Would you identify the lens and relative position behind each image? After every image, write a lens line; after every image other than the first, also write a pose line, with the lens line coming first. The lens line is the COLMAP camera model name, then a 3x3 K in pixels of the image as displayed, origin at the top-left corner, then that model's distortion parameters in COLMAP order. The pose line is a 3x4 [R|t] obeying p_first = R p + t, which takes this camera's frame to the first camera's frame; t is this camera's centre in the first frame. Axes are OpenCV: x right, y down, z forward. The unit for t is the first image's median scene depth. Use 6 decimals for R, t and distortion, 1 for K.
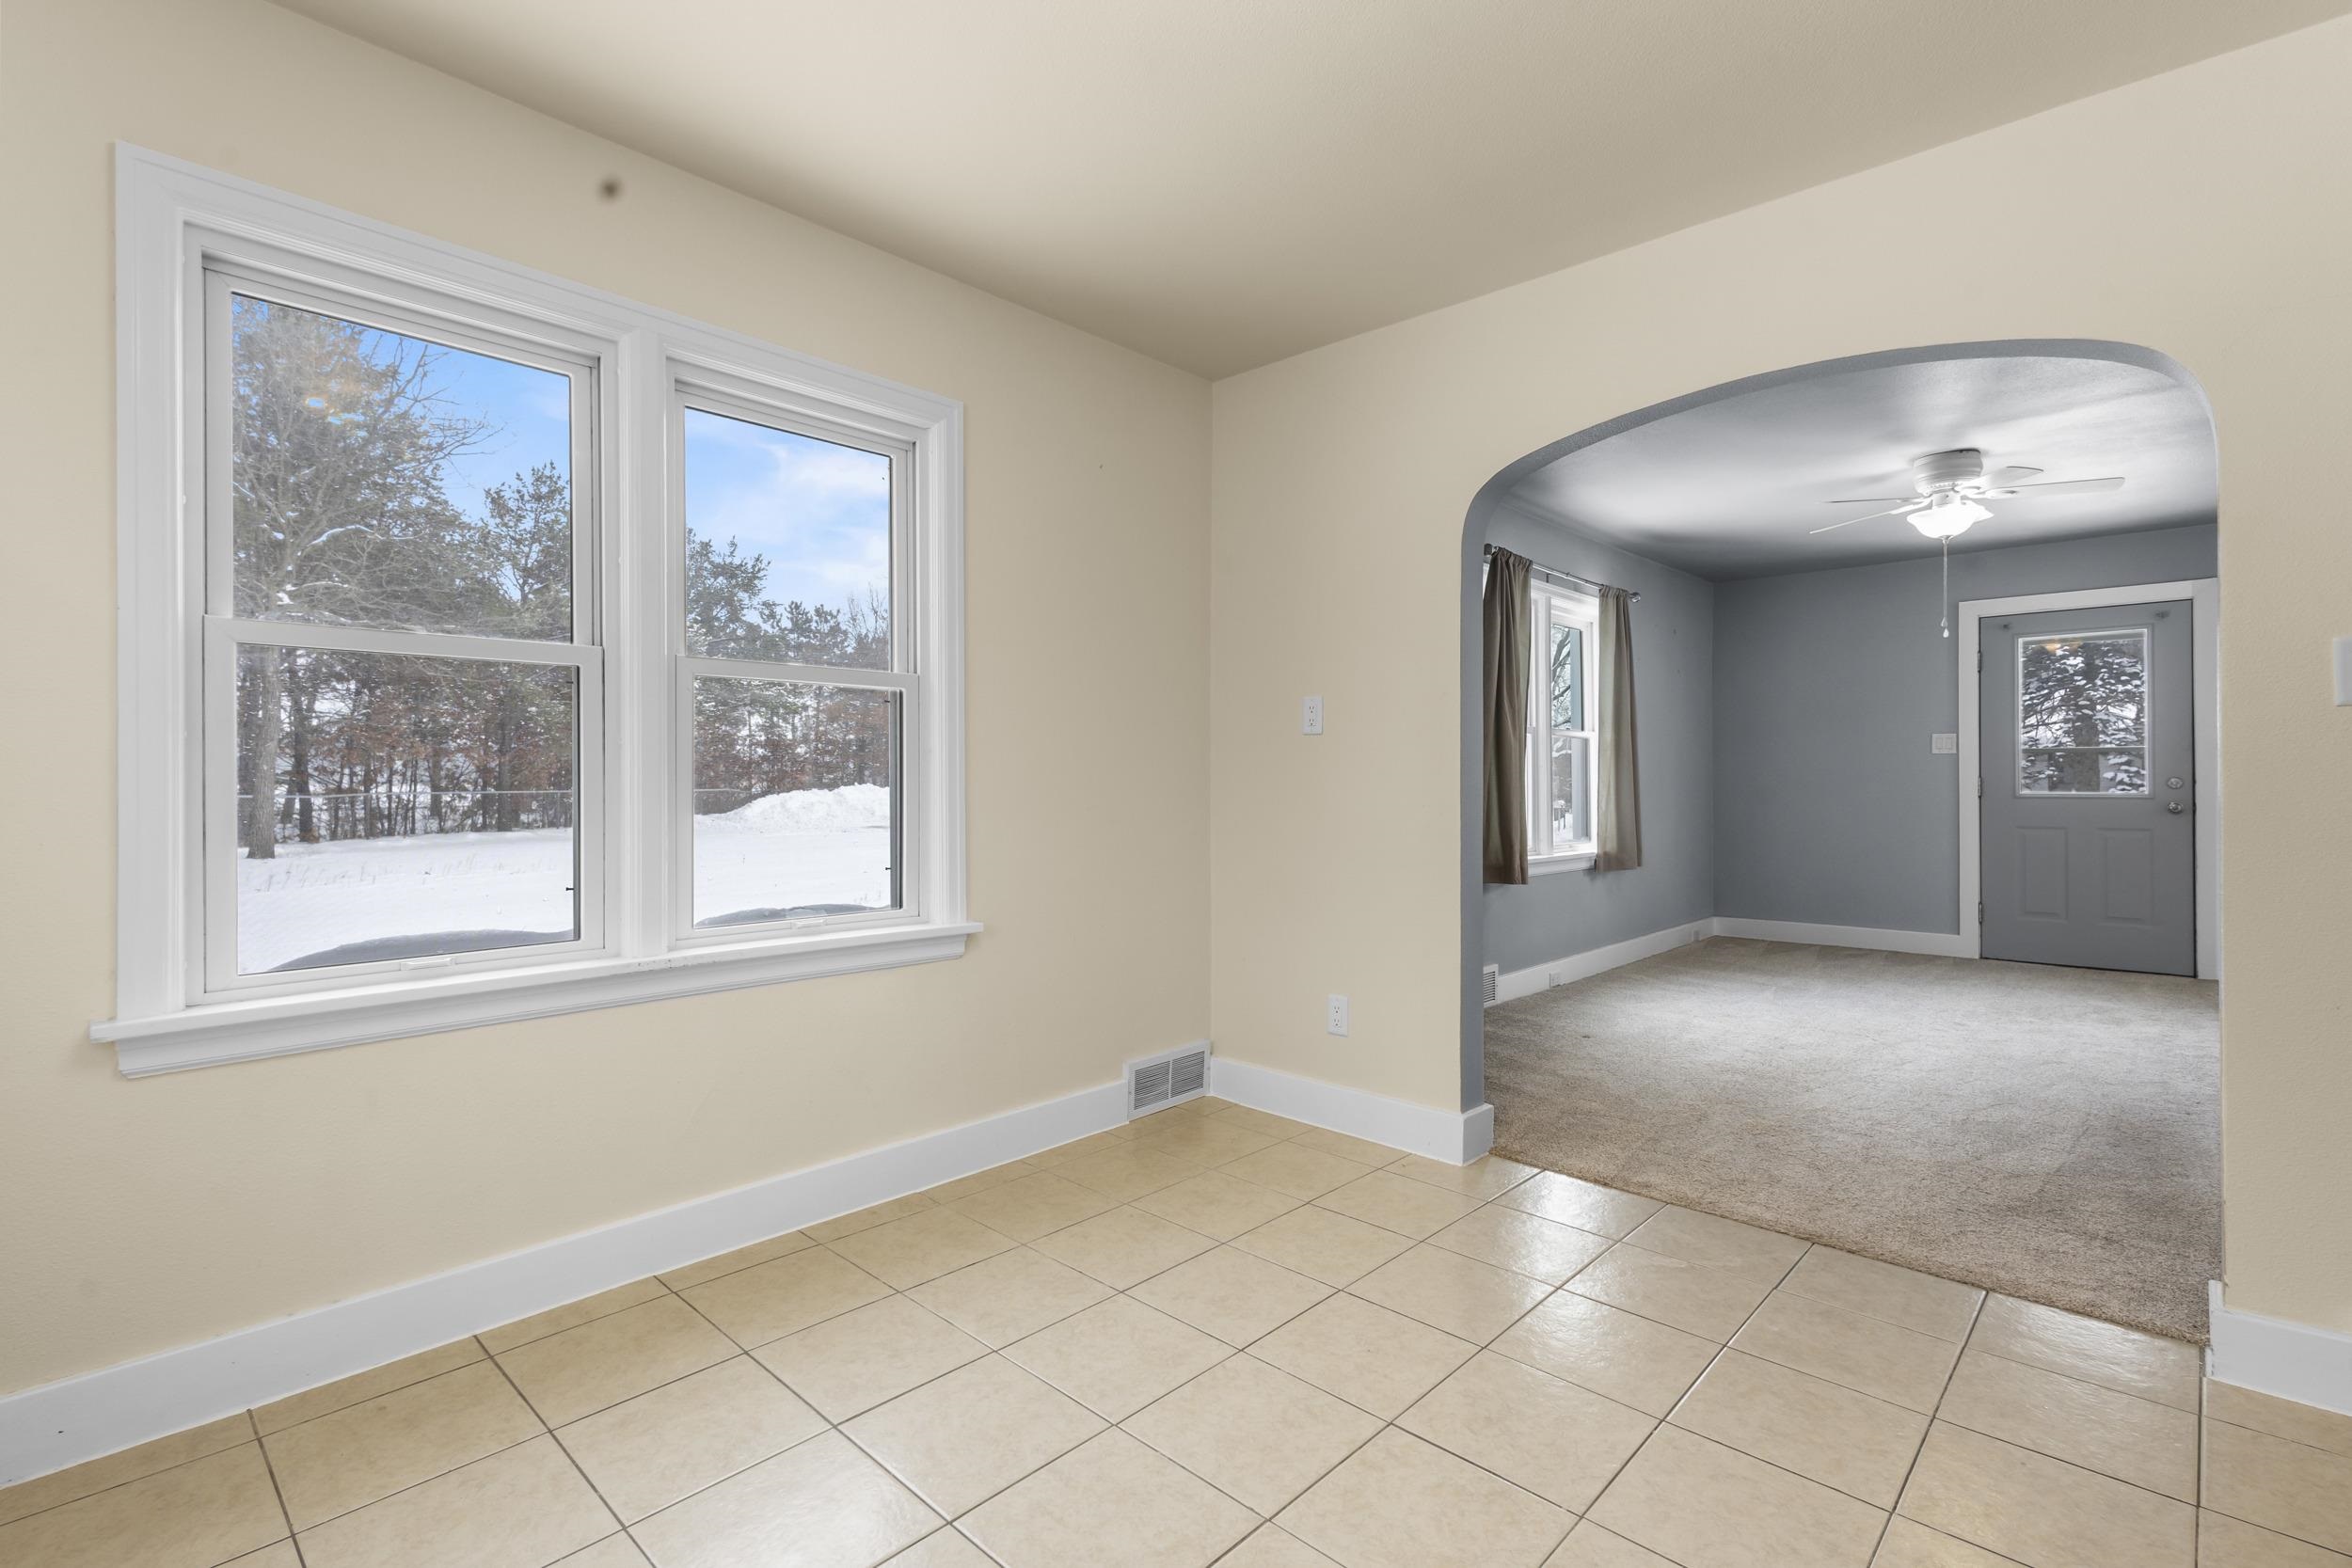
lens RADIAL K [[1084.9, 0, 1179.1], [0, 1084.9, 776.8], [0, 0, 1]] dist [0.015585, -0.000483]
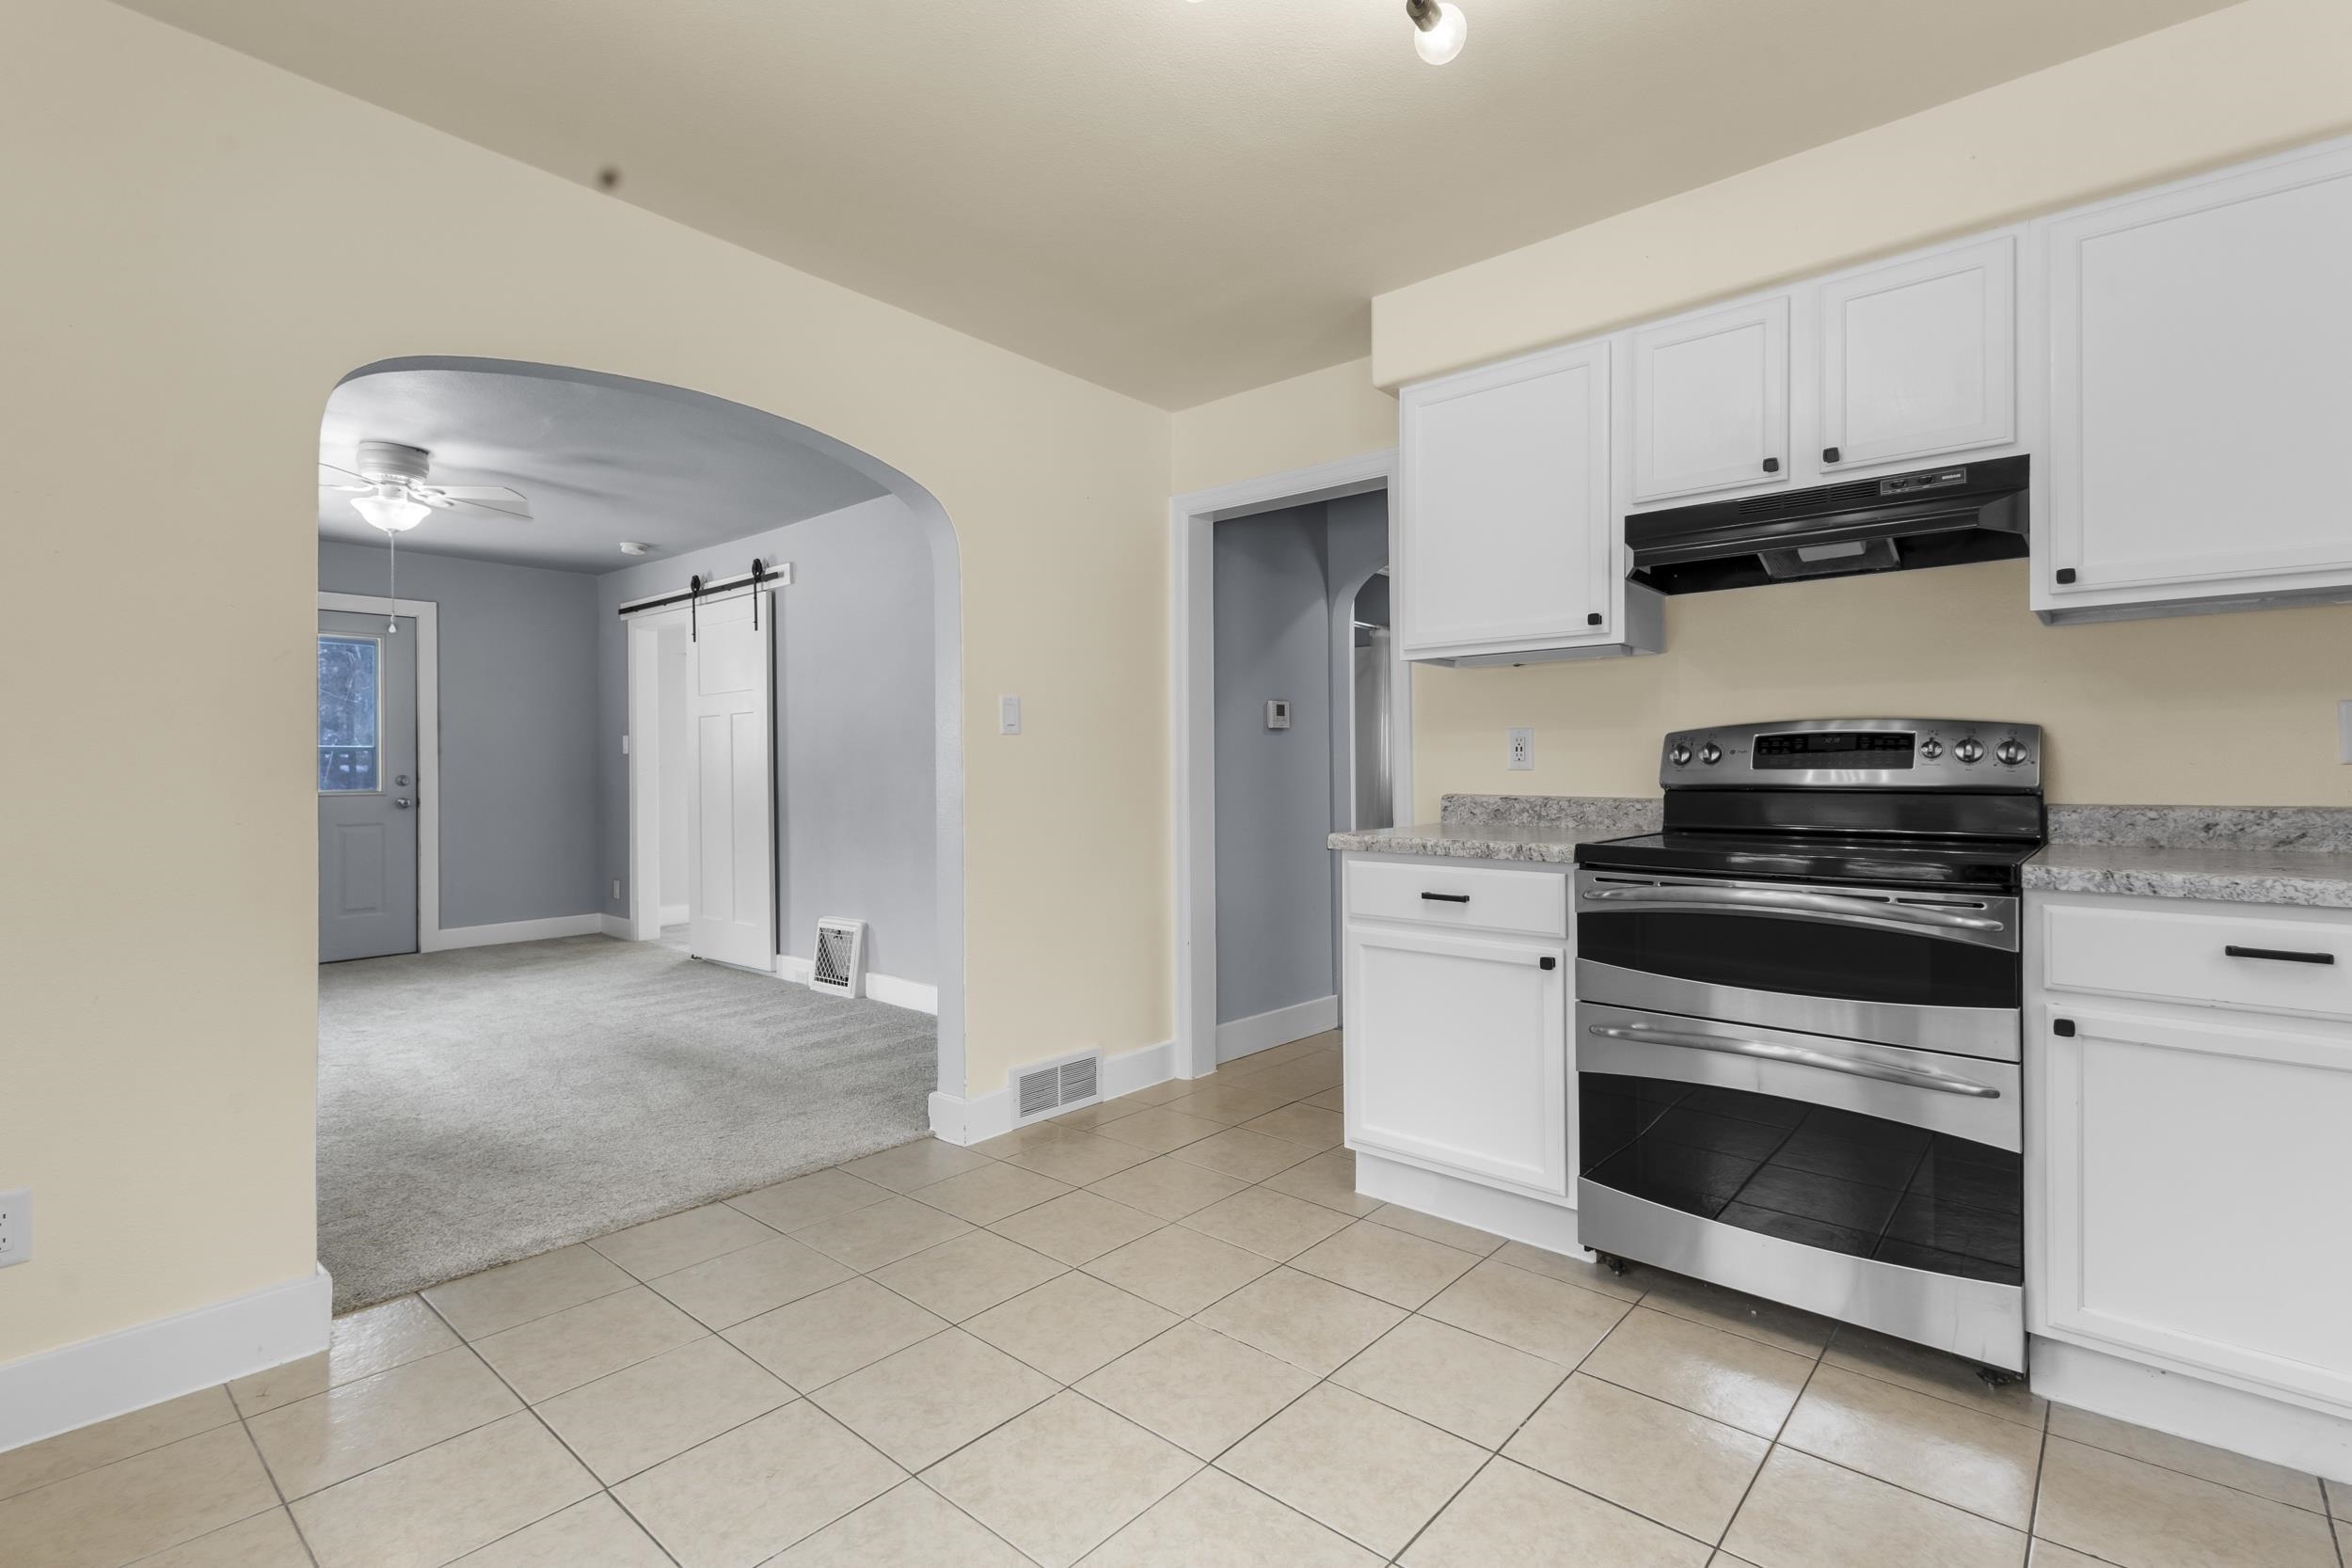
lens RADIAL K [[1095.2, 0, 1182.3], [0, 1095.2, 760.4], [0, 0, 1]] dist [0.013022, -0.000216]
pose [[-0.034813, 0.009510, 0.999349, -0.240590], [0.004097, 0.999948, -0.009373, -0.000929], [-0.999385, 0.003768, -0.034850, 0.257274]]
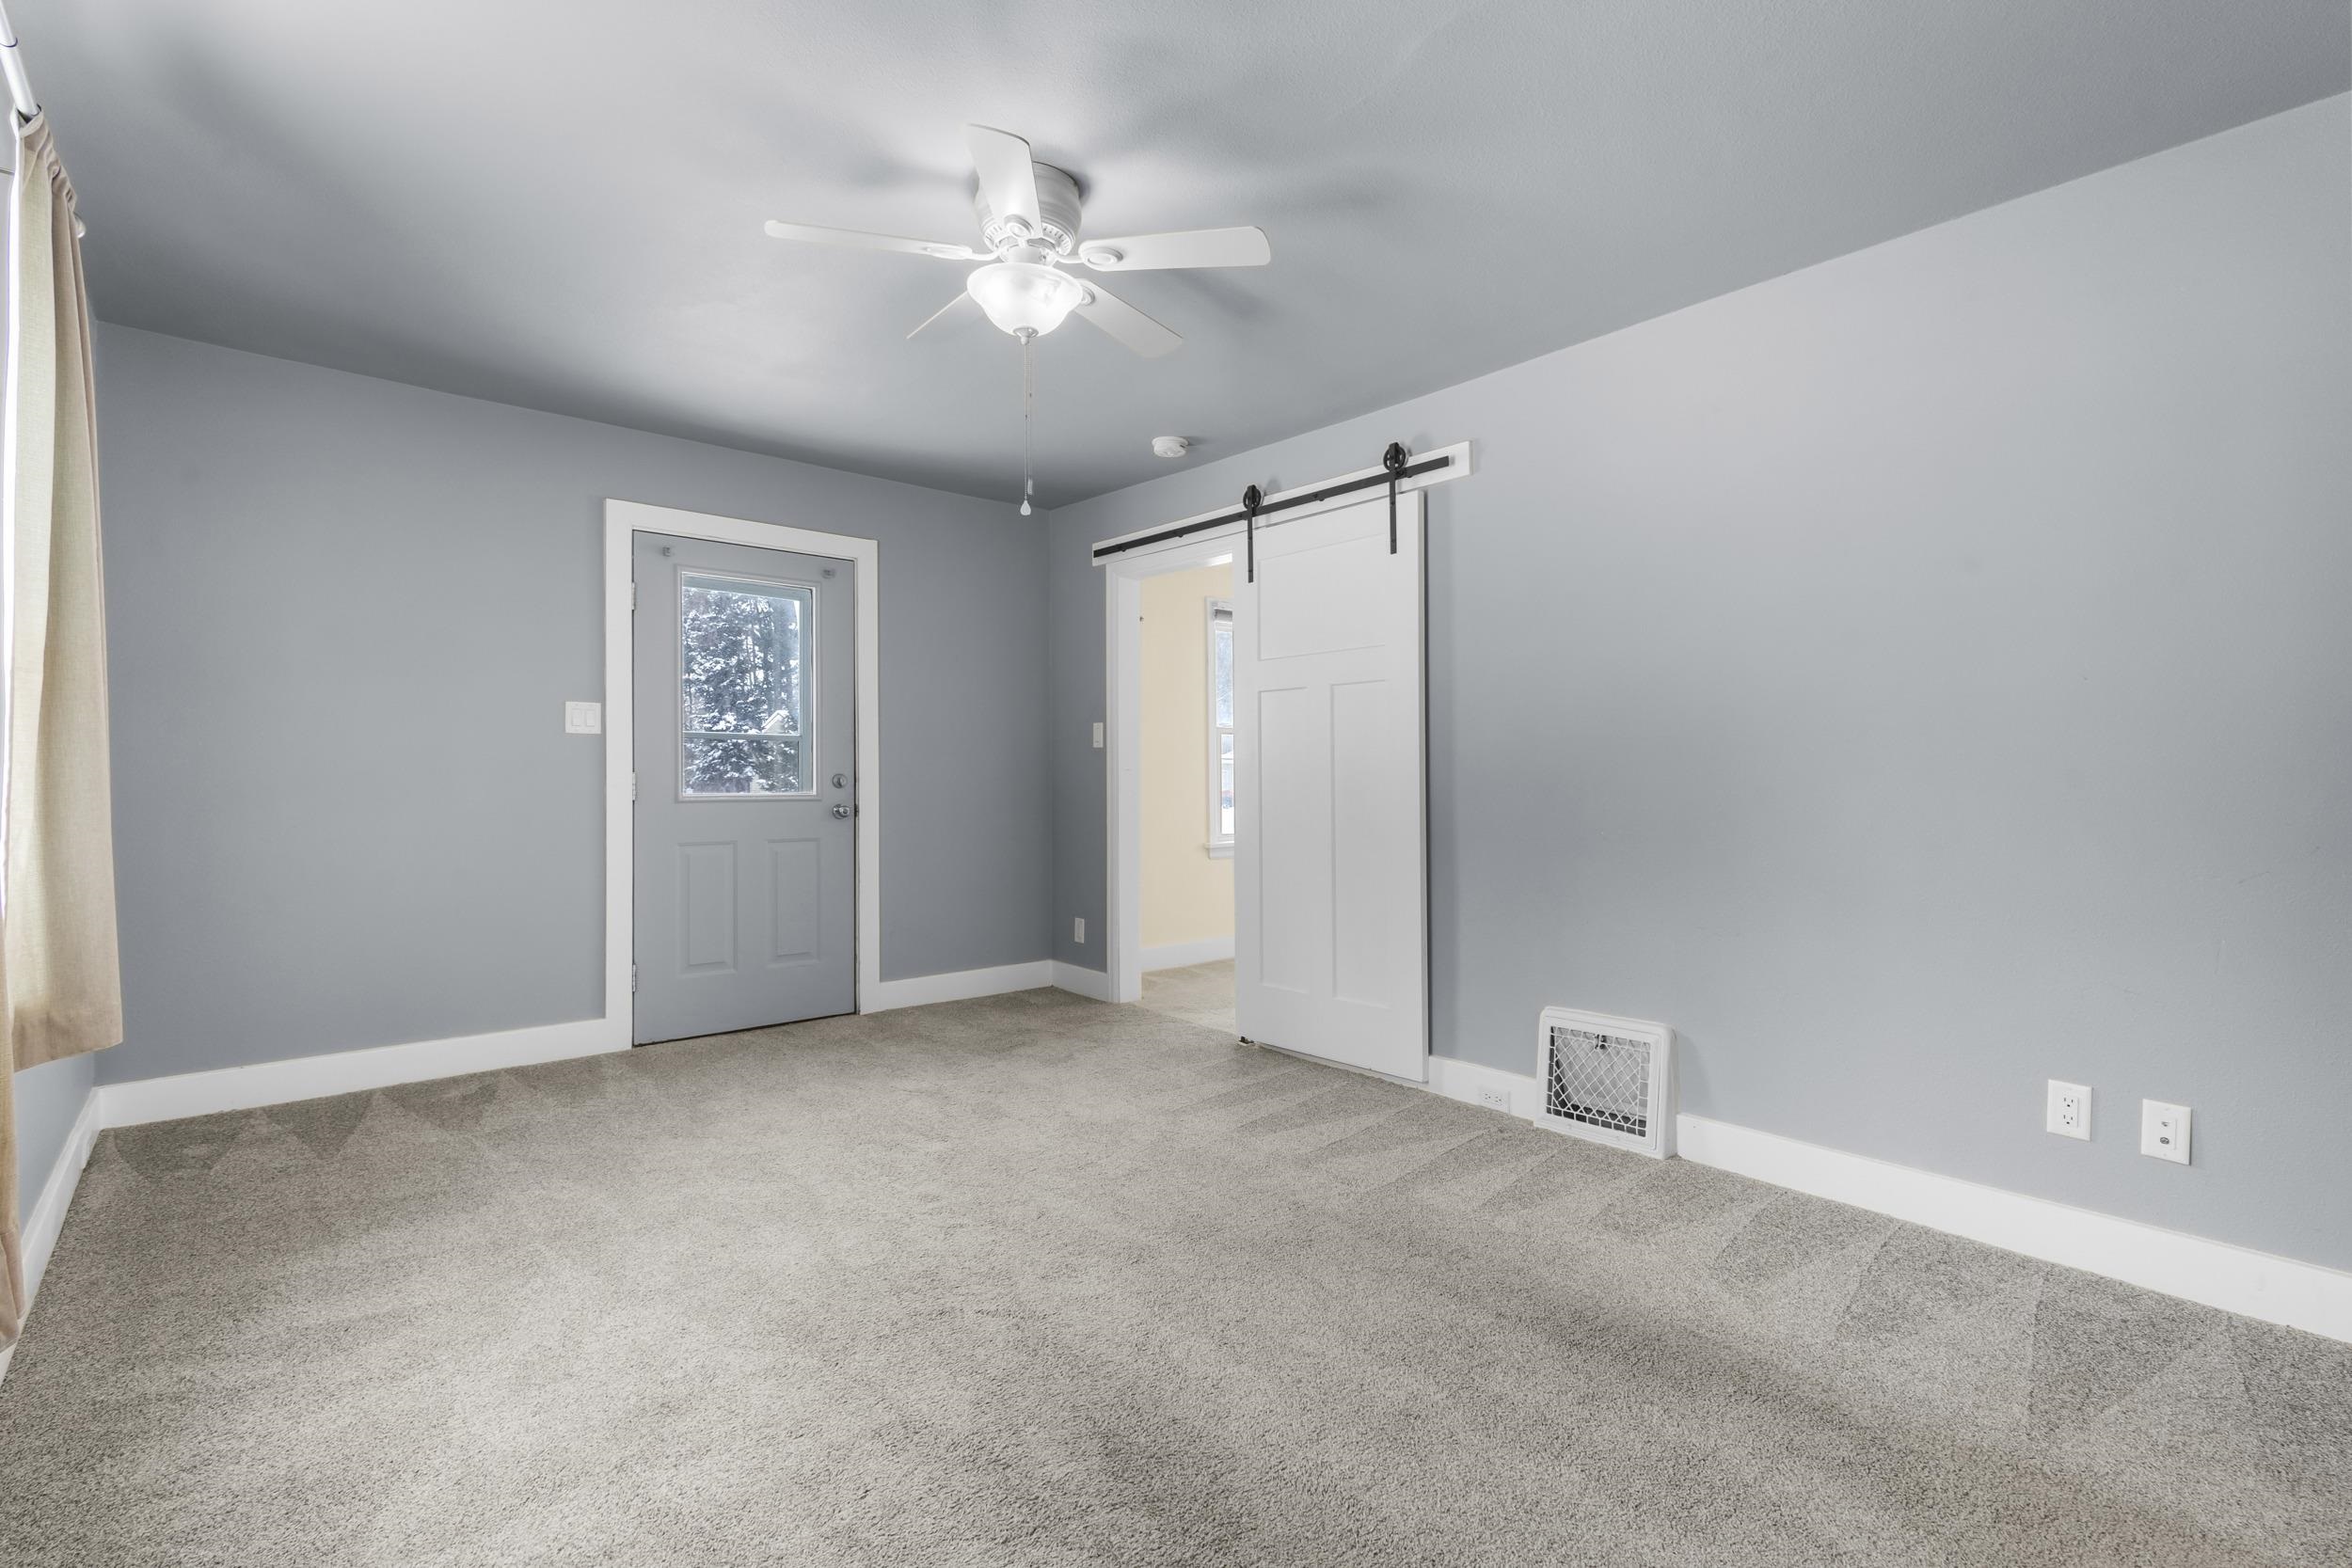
lens RADIAL K [[1084.9, 0, 1179.1], [0, 1084.9, 776.8], [0, 0, 1]] dist [0.015585, -0.000483]
pose [[0.109075, 0.003870, 0.994026, 0.131019], [-0.005149, 0.999981, -0.003328, 0.004302], [-0.994020, -0.004755, 0.109092, 0.675677]]
